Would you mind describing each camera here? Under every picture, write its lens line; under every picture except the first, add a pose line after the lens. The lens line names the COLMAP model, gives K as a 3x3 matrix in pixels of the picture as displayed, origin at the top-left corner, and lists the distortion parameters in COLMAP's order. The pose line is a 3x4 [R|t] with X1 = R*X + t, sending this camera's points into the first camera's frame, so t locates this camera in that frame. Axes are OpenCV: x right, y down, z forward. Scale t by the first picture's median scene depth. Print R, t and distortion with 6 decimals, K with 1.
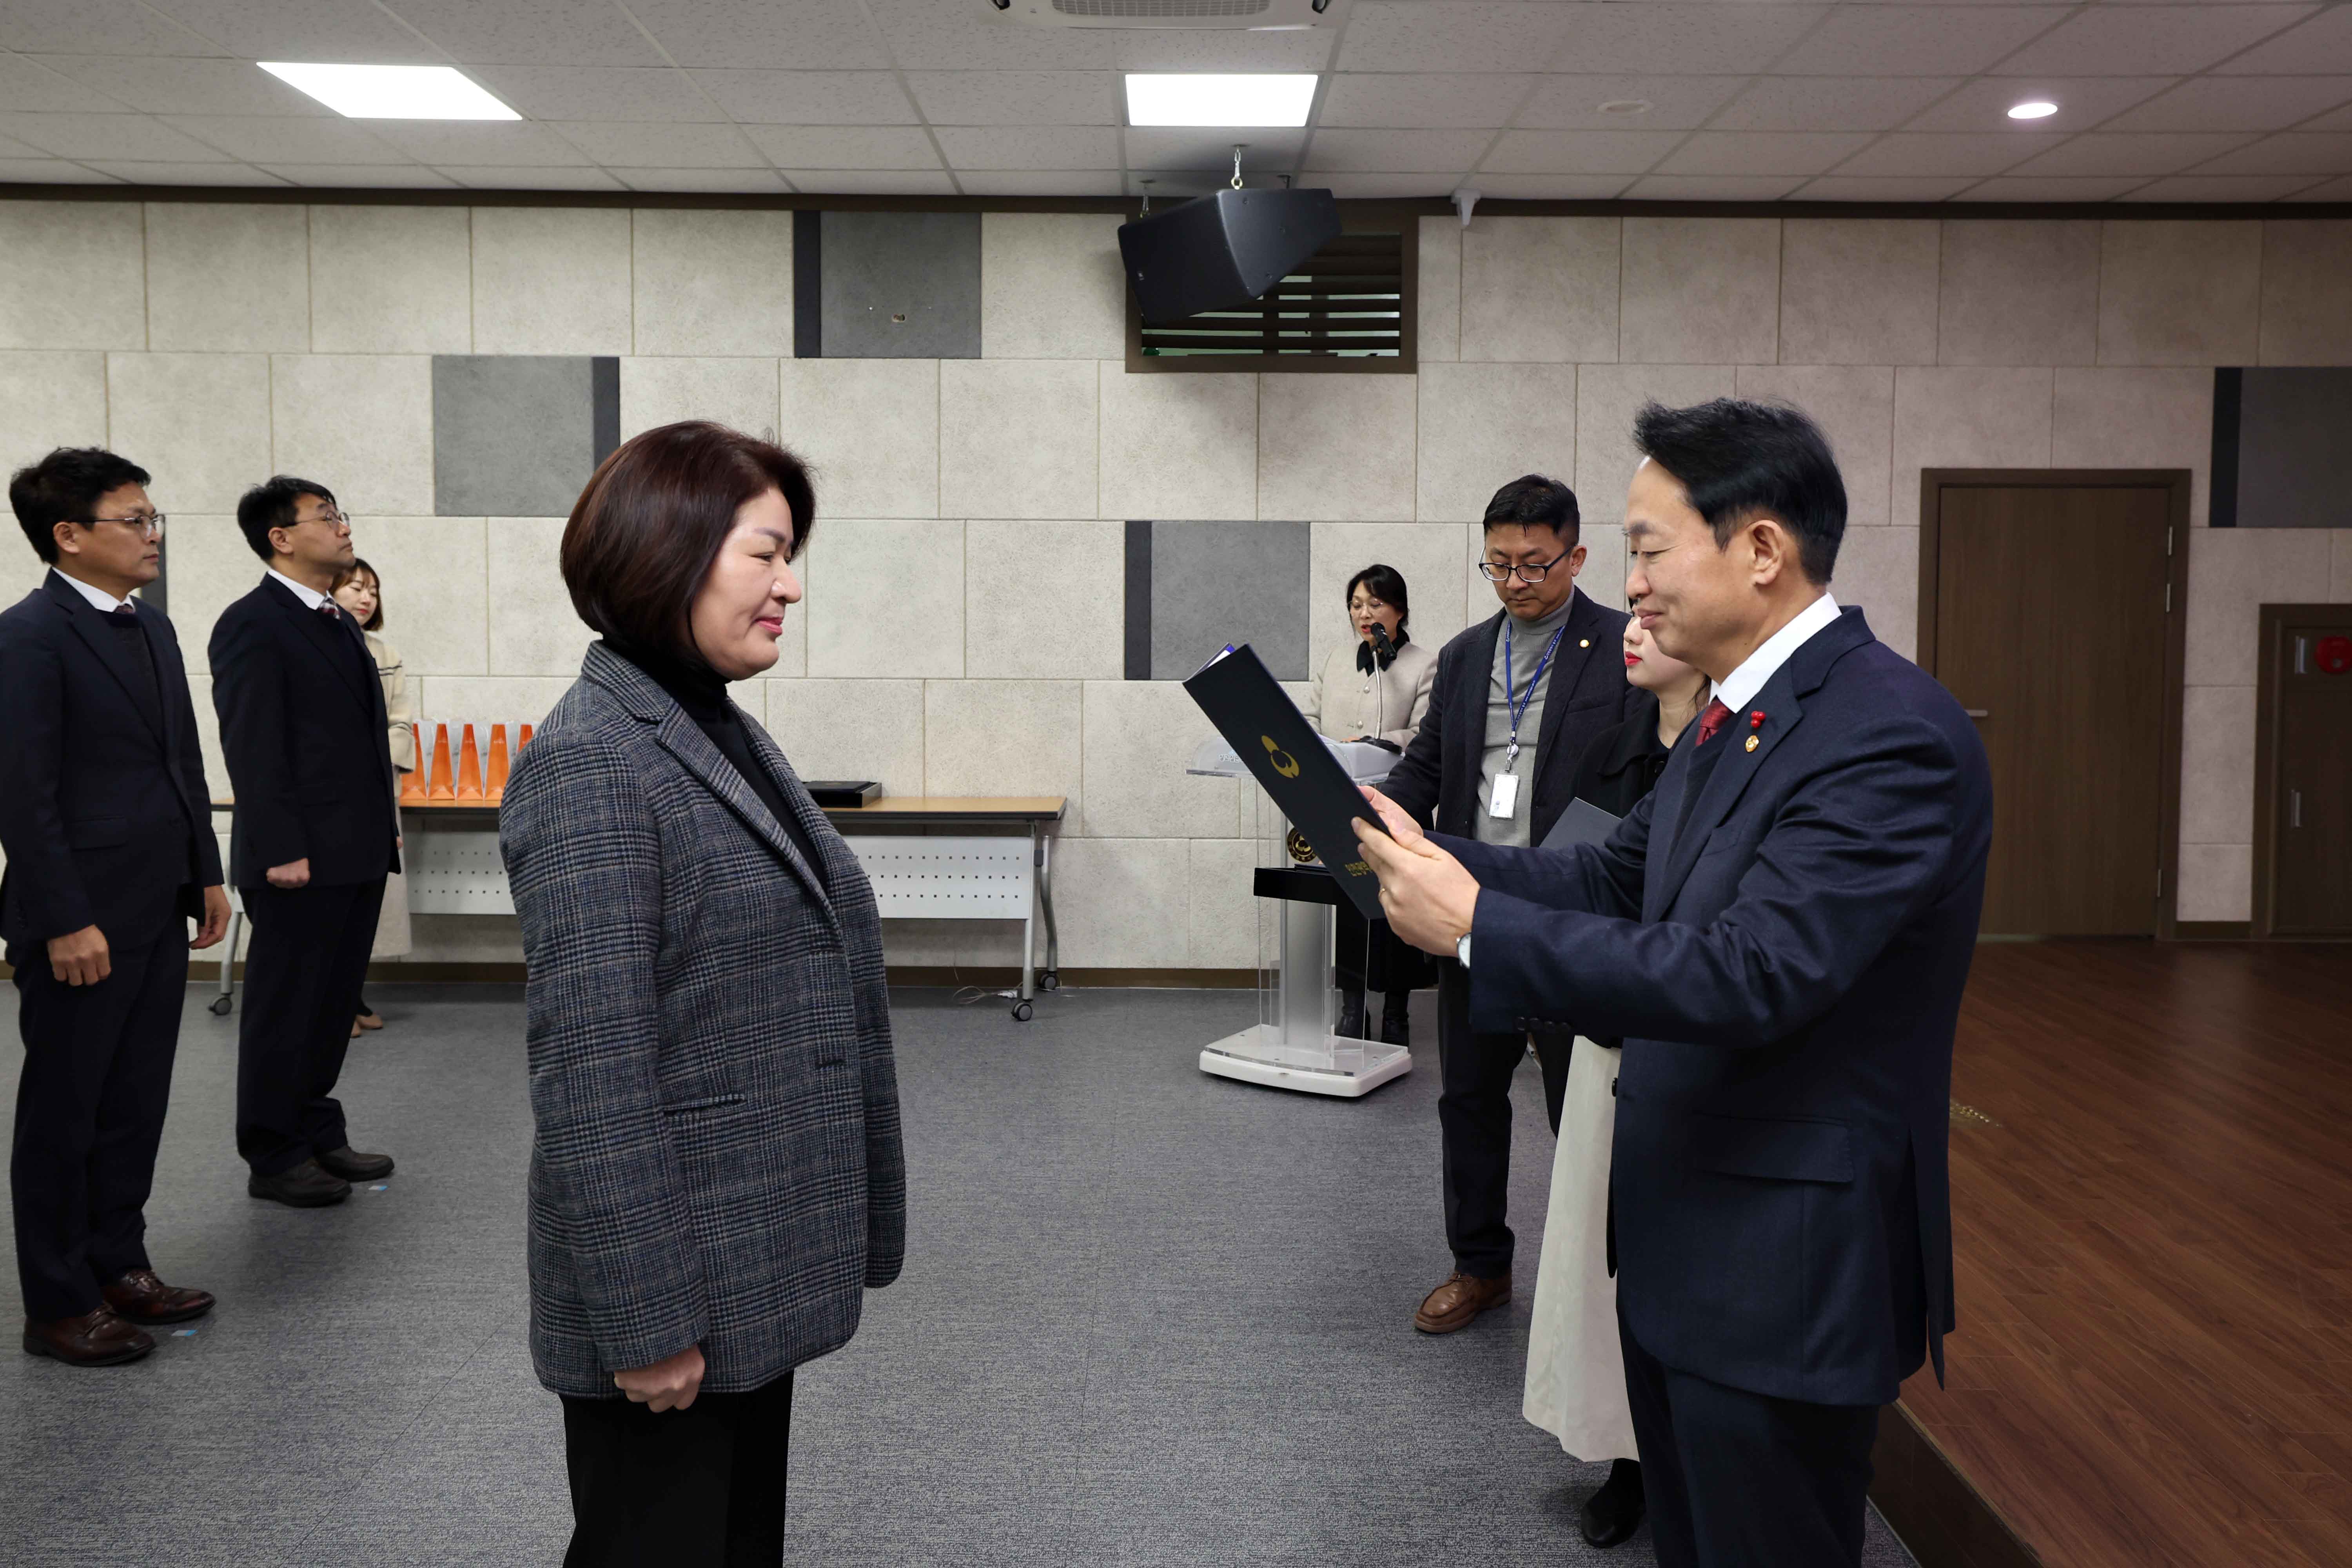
lens RADIAL K [[1833.6, 0, 1210.2], [0, 1833.6, 675.2], [0, 0, 1]] dist [-0.003688, 0.044498]
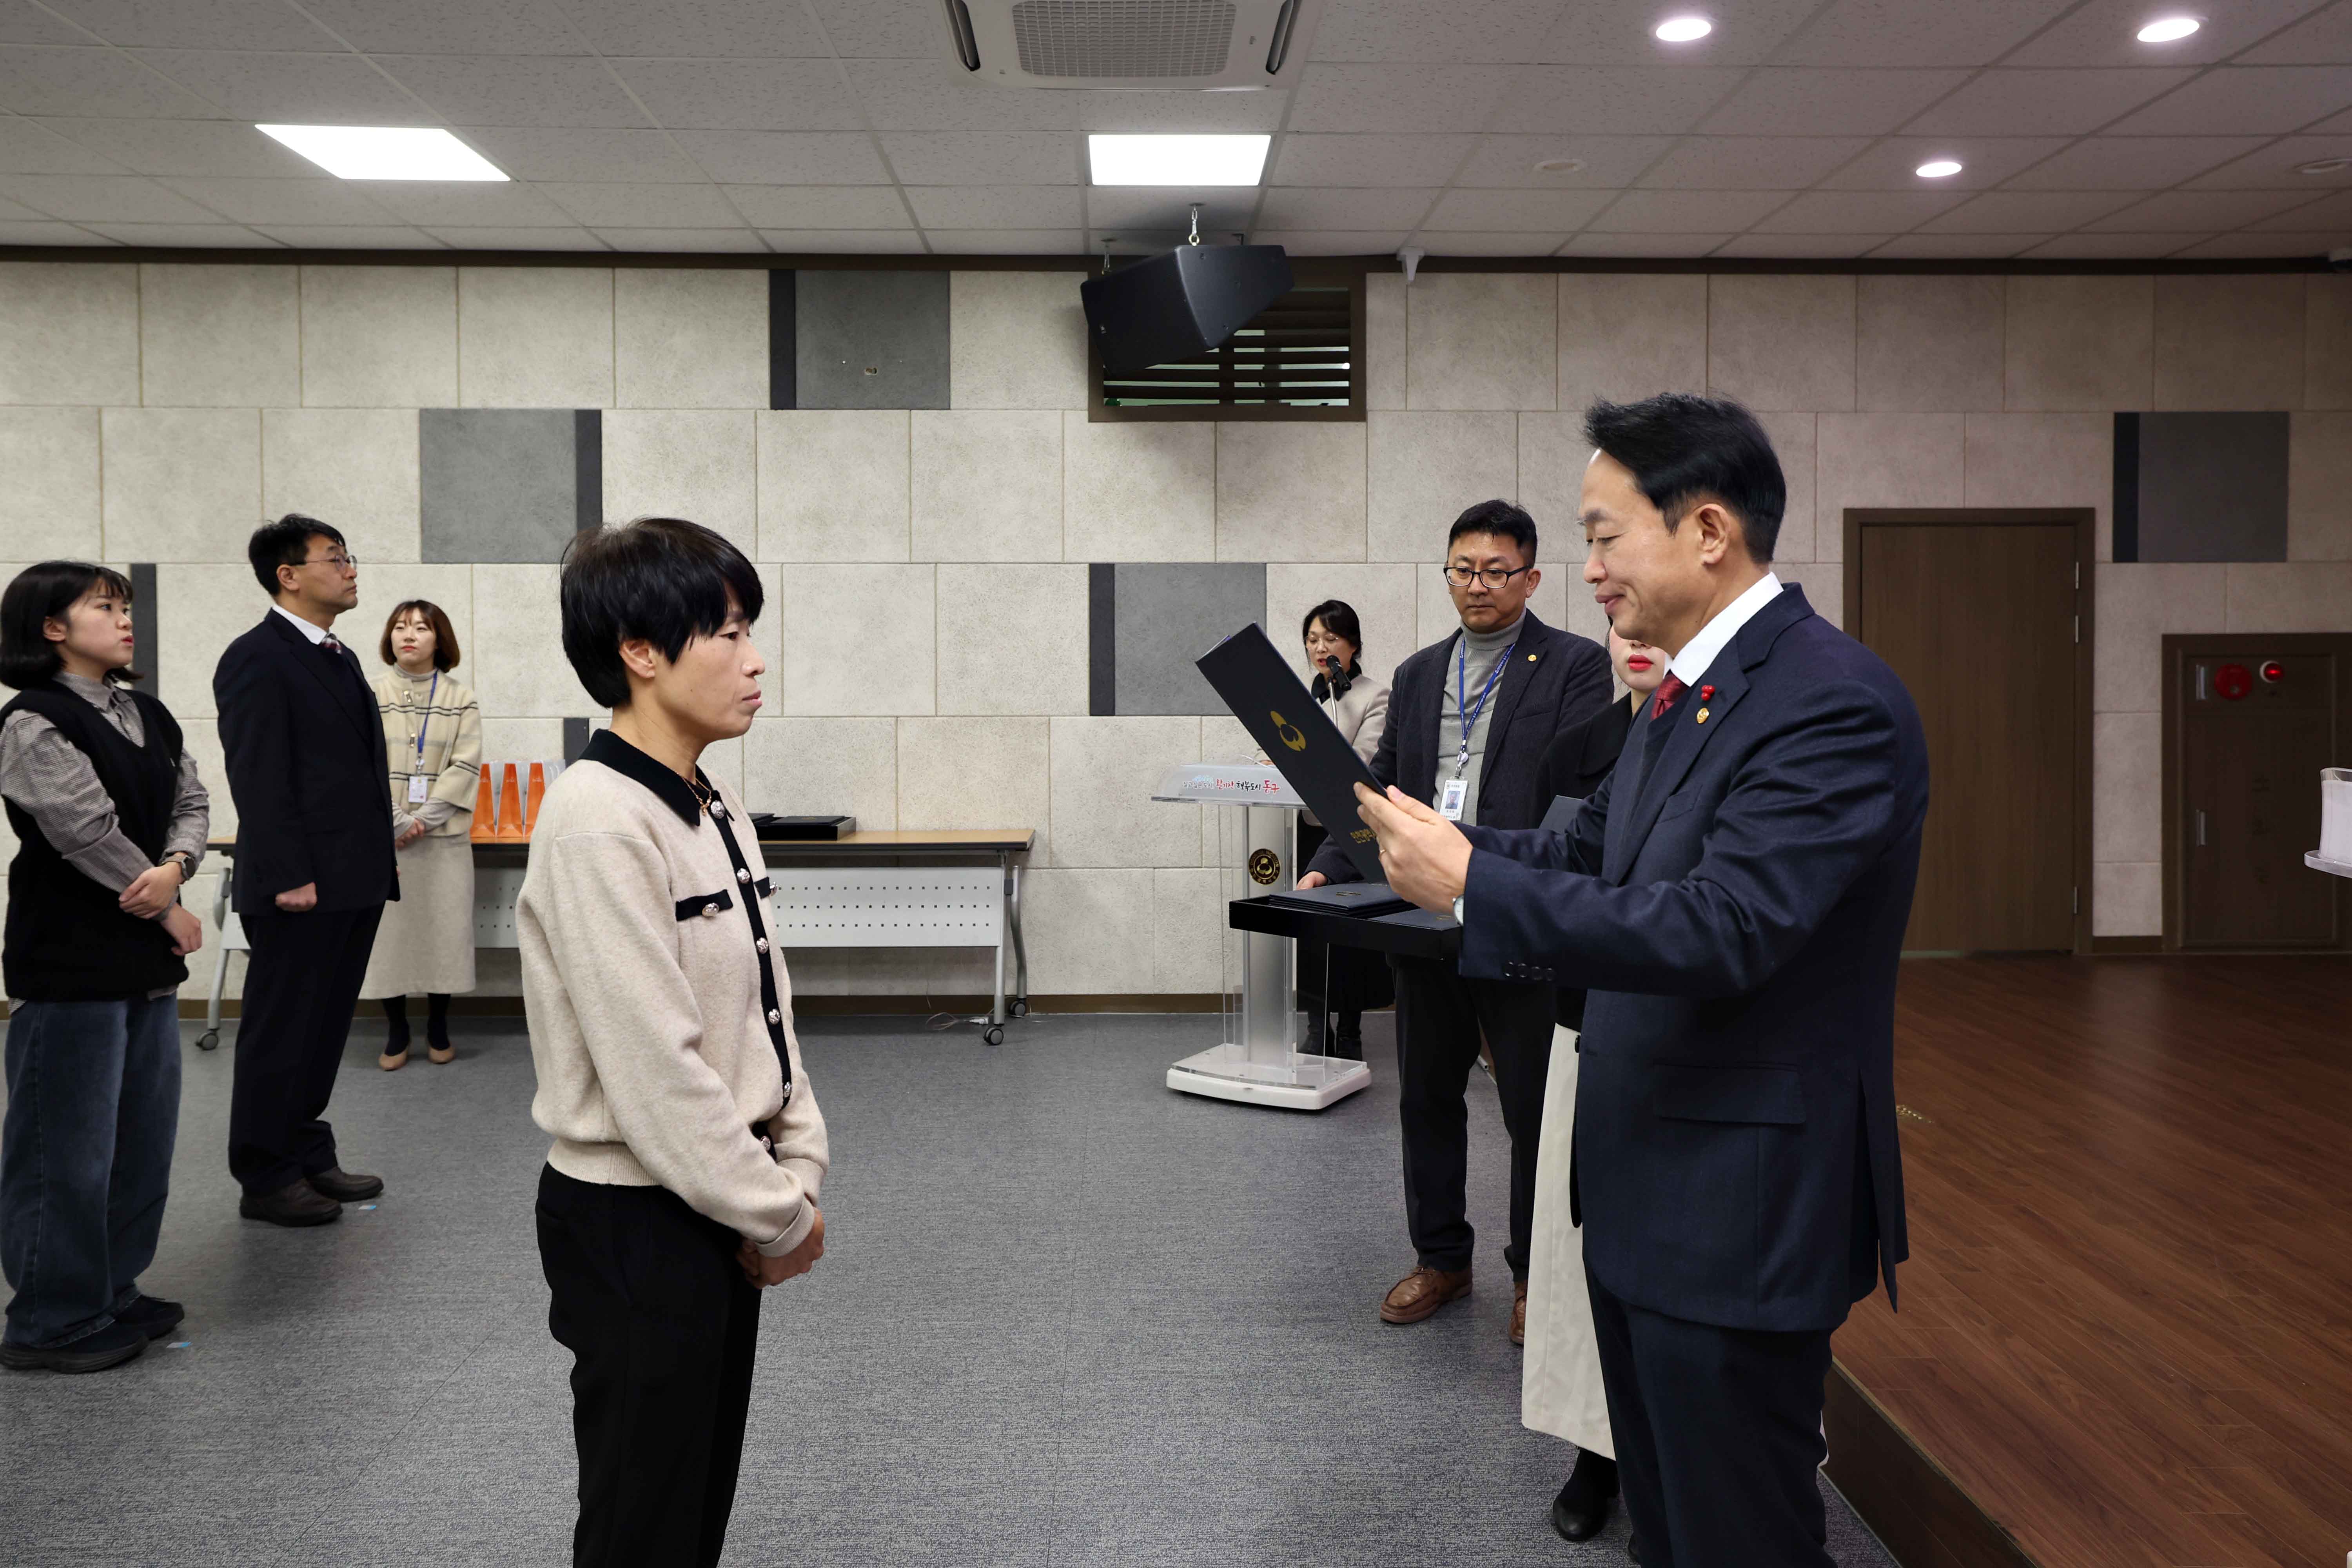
lens RADIAL K [[1772.2, 0, 1209.0], [0, 1772.2, 673.6], [0, 0, 1]] dist [-0.005622, 0.046844]
pose [[0.999637, -0.009299, 0.025300, -0.004516], [0.010157, 0.999370, -0.034018, 0.014182], [-0.024968, 0.034263, 0.999101, -0.008118]]
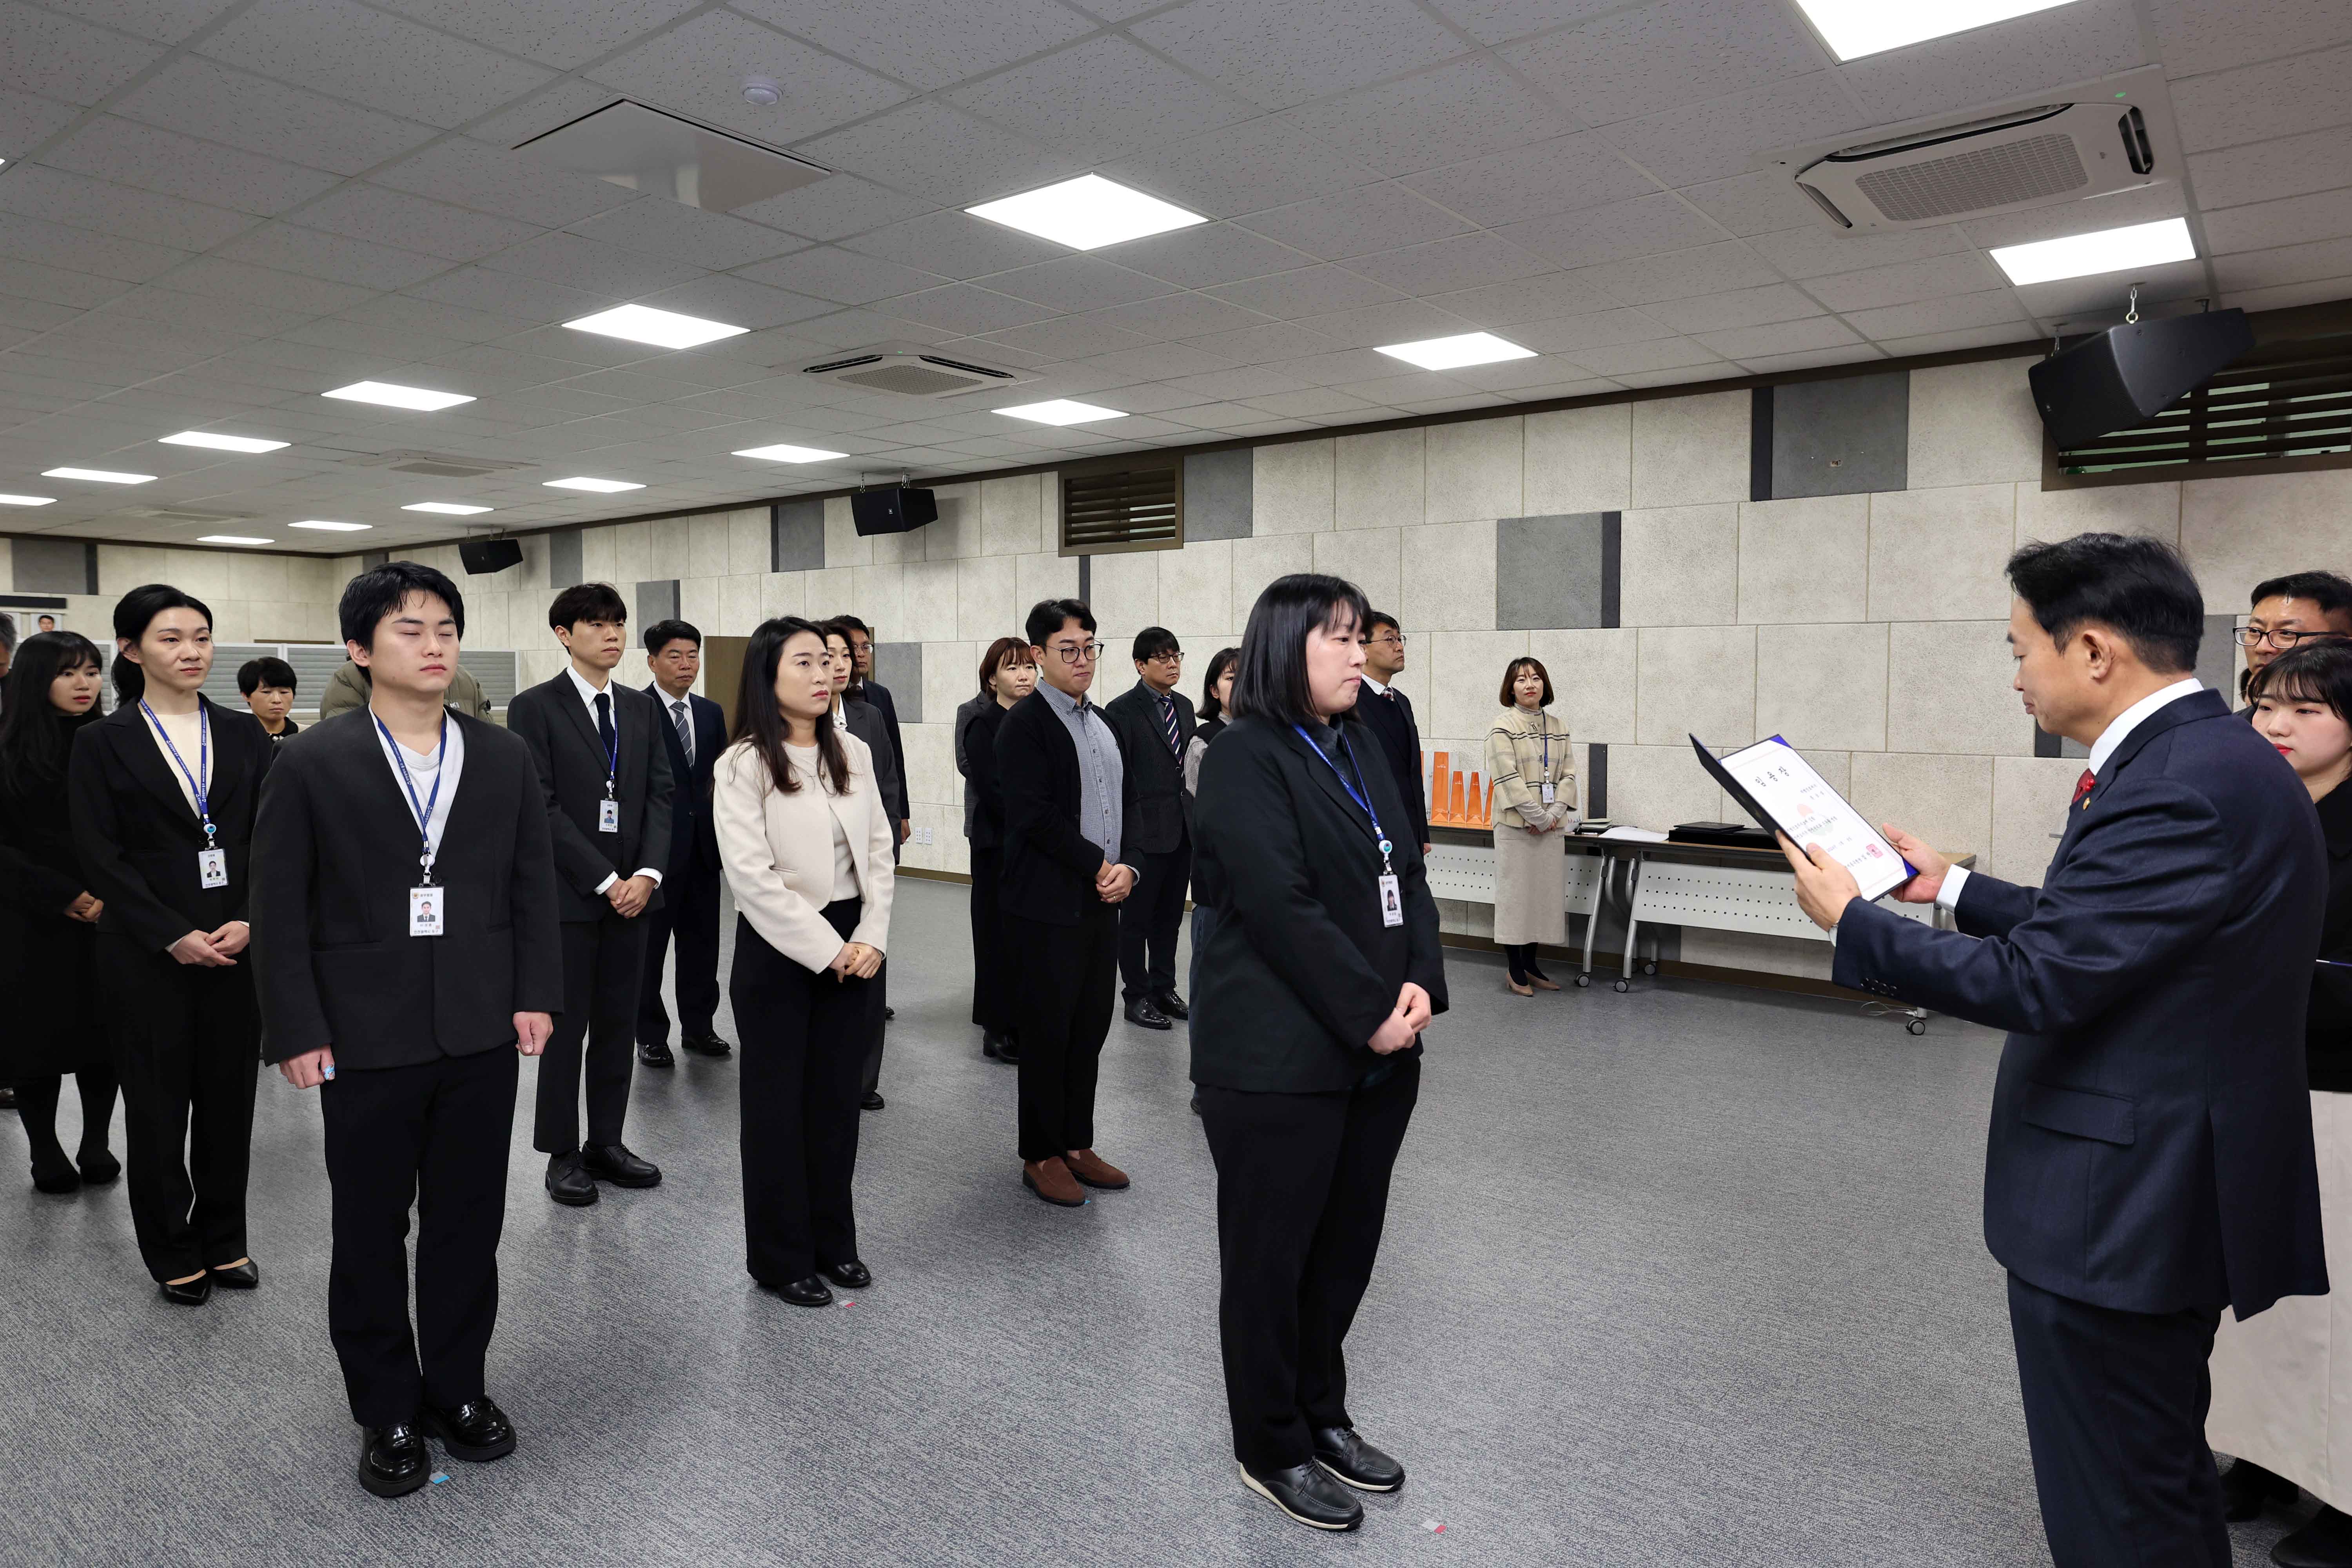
lens RADIAL K [[1488.7, 0, 1185.1], [0, 1488.7, 749.9], [0, 0, 1]] dist [-0.038062, 0.043809]
pose [[0.772103, 0.025401, -0.634990, 0.137921], [-0.024815, 0.999644, 0.009815, 0.002443], [0.635013, 0.008179, 0.772458, -0.063685]]
